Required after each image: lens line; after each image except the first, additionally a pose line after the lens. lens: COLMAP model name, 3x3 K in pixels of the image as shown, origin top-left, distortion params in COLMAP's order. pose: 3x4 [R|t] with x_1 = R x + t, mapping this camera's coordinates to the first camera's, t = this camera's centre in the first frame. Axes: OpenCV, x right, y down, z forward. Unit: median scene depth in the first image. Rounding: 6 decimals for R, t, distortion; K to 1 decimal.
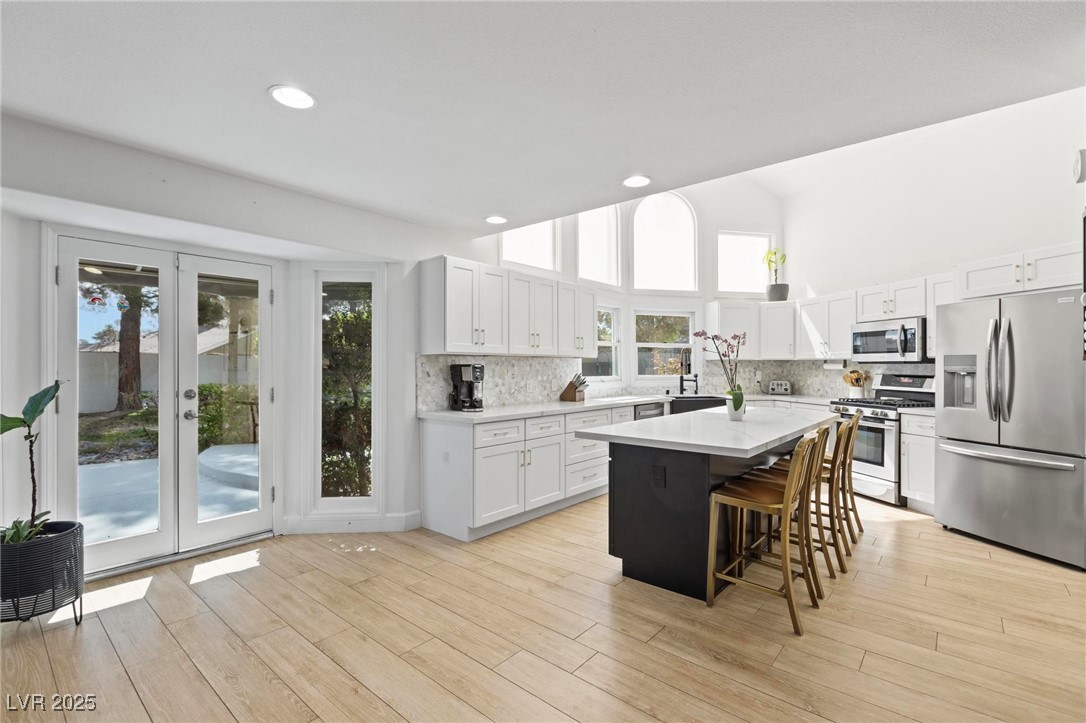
lens RADIAL K [[488.8, 0, 540.3], [0, 488.8, 362.4], [0, 0, 1]] dist [-0.001363, 0.000796]
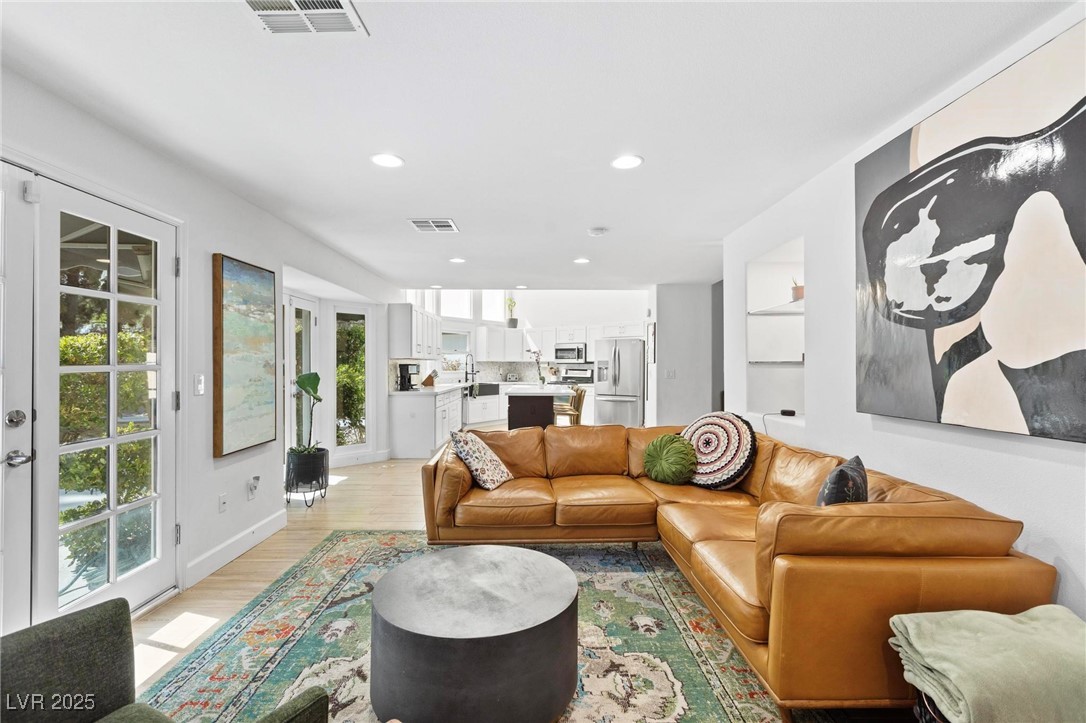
lens RADIAL K [[488.8, 0, 540.6], [0, 488.8, 359.3], [0, 0, 1]] dist [-0.001363, 0.000796]
pose [[0.753629, 0.008338, 0.657247, -0.832514], [-0.005001, 0.999963, -0.006951, -0.002753], [-0.657281, 0.001952, 0.753643, -0.547510]]
